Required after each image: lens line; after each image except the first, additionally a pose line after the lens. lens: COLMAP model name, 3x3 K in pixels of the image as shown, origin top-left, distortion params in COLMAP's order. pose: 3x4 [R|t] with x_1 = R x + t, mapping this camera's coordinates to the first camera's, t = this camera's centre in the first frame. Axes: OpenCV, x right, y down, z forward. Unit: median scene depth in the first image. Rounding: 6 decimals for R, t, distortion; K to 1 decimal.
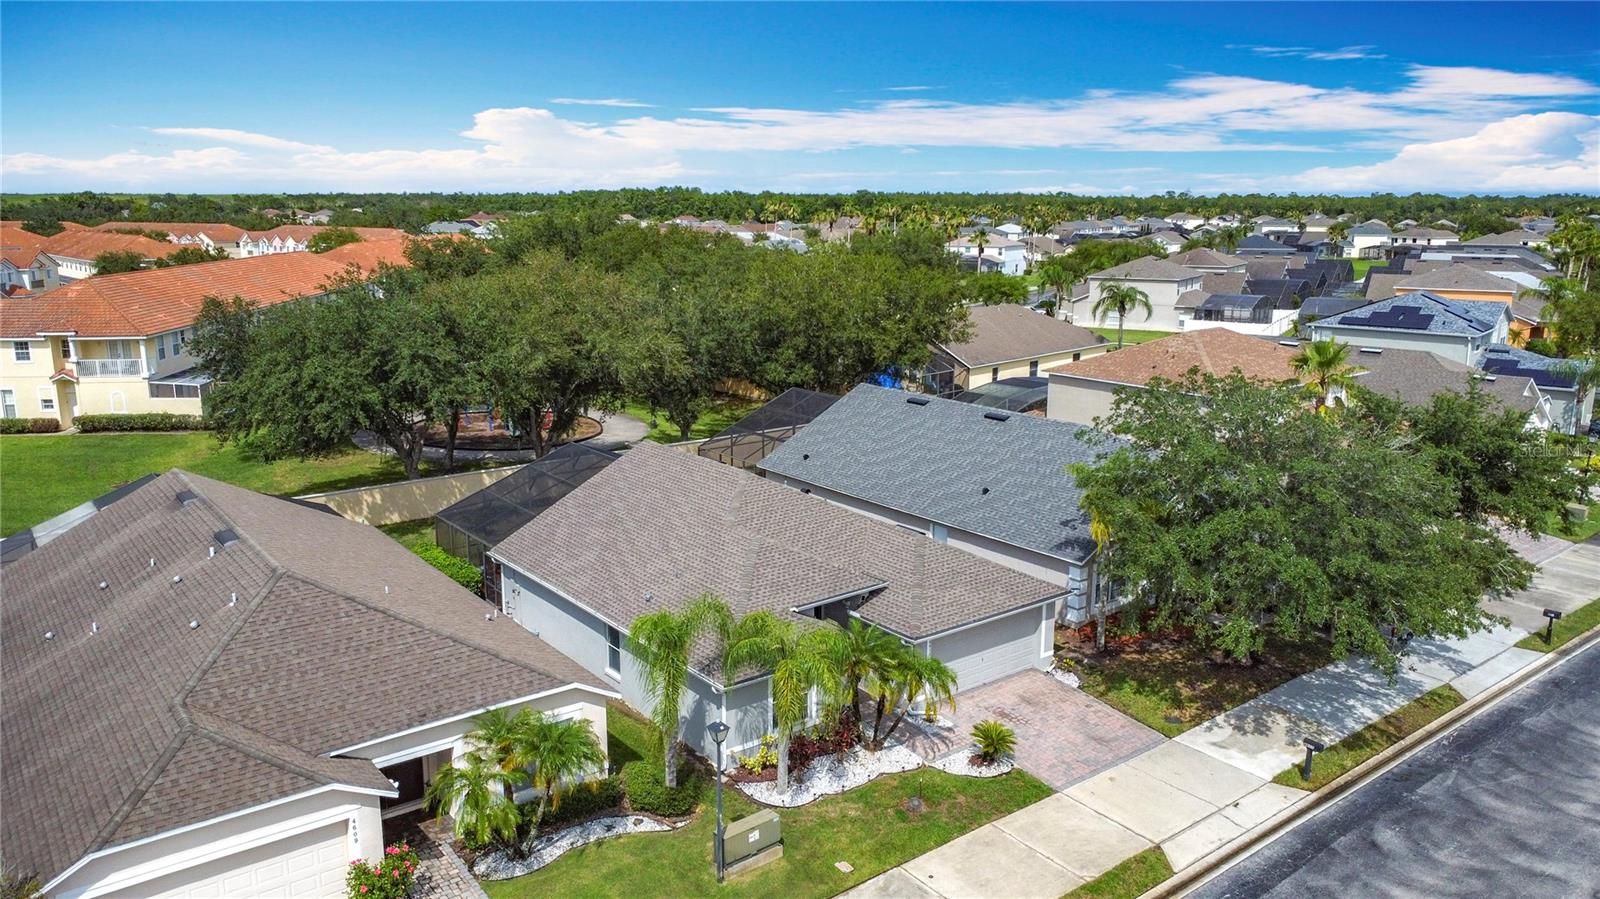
lens RADIAL K [[1197.2, 0, 793.9], [0, 1197.2, 418.5], [0, 0, 1]] dist [-0.046616, -0.003236]
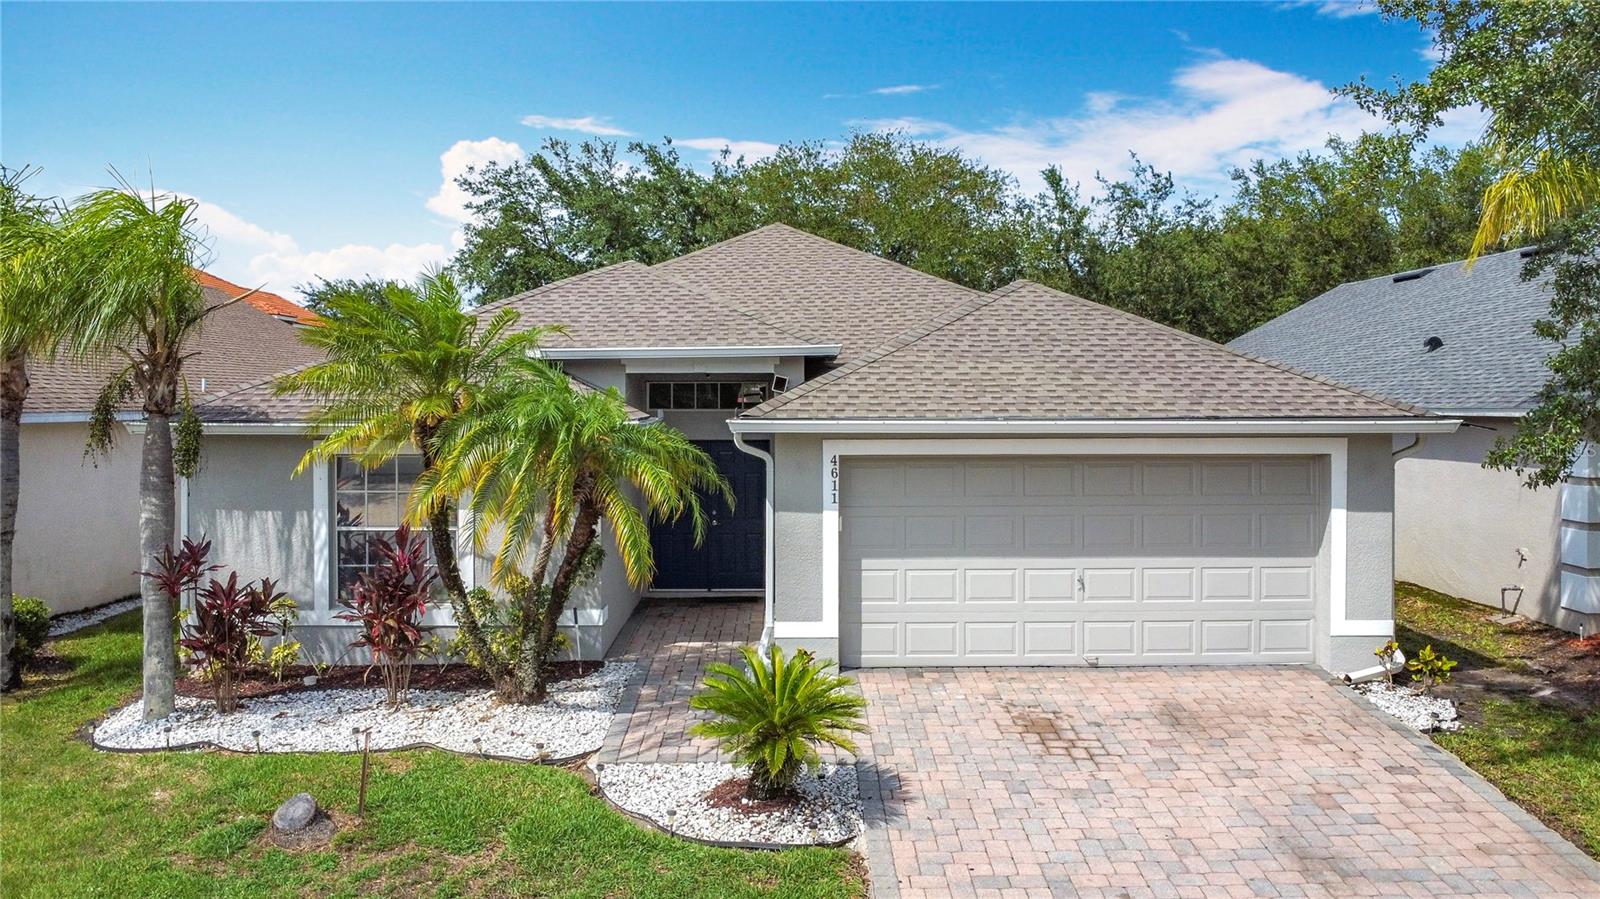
lens RADIAL K [[1197.2, 0, 793.9], [0, 1197.2, 418.5], [0, 0, 1]] dist [-0.046616, -0.003236]
pose [[0.795898, 0.004927, -0.605411, 0.328031], [-0.112044, 0.983892, -0.139291, 0.237386], [0.594973, 0.178694, 0.783630, 0.770690]]
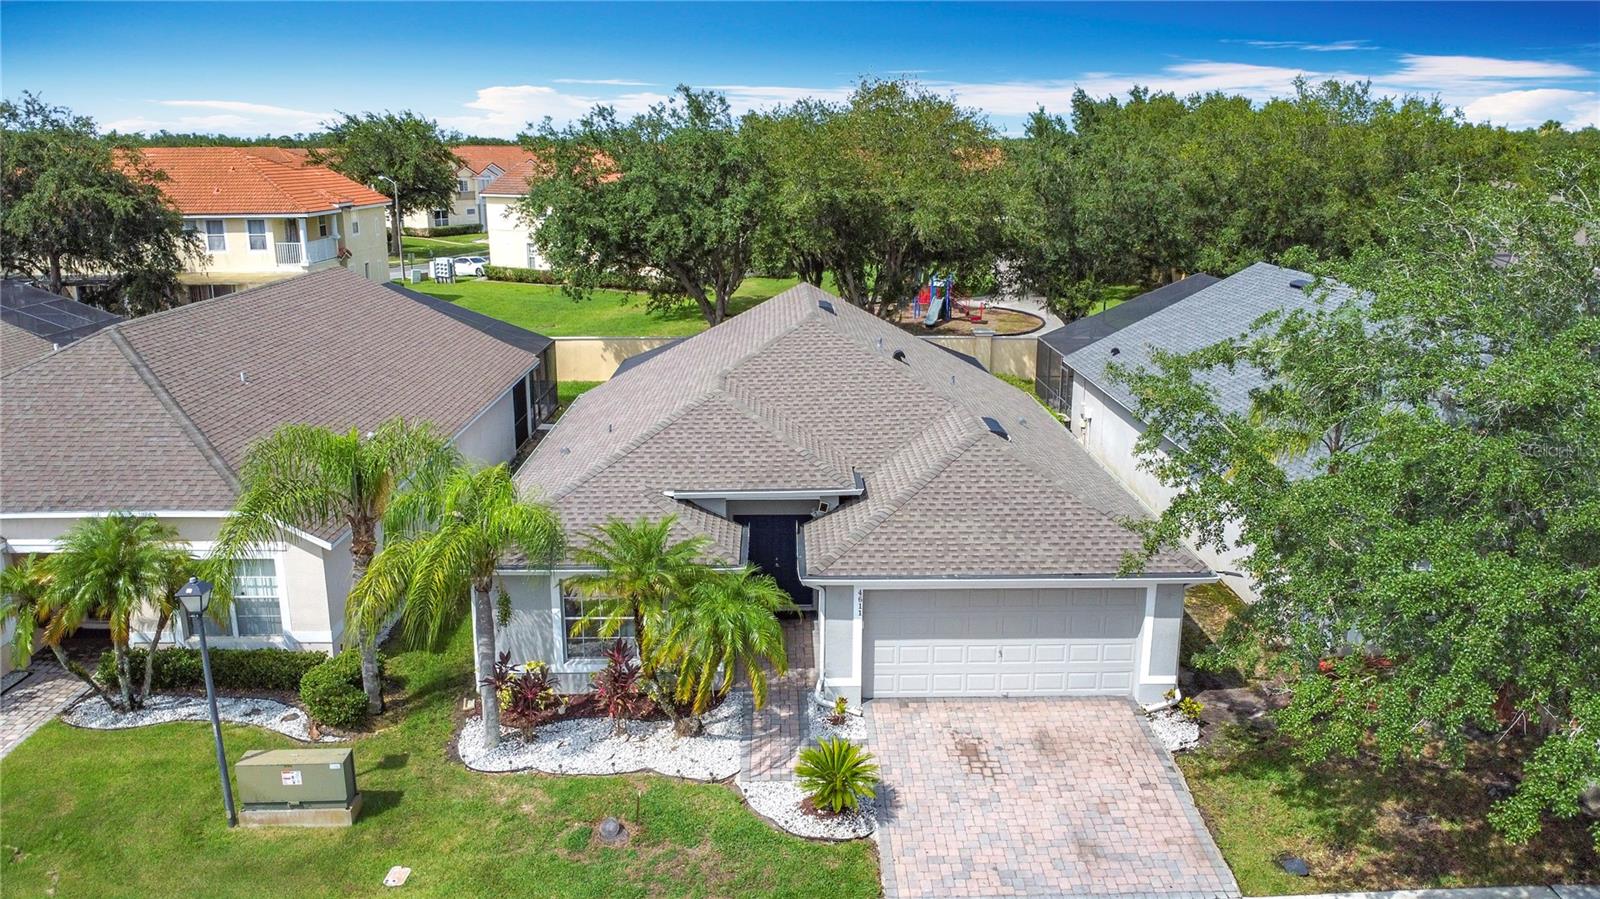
lens RADIAL K [[1200.3, 0, 800.0], [0, 1200.3, 449.5], [0, 0, 1]] dist [-0.069190, -0.003324]
pose [[0.802751, 0.150331, -0.577054, 0.443645], [-0.112104, 0.988492, 0.101566, 0.065270], [0.585682, -0.016842, 0.810366, 0.539434]]
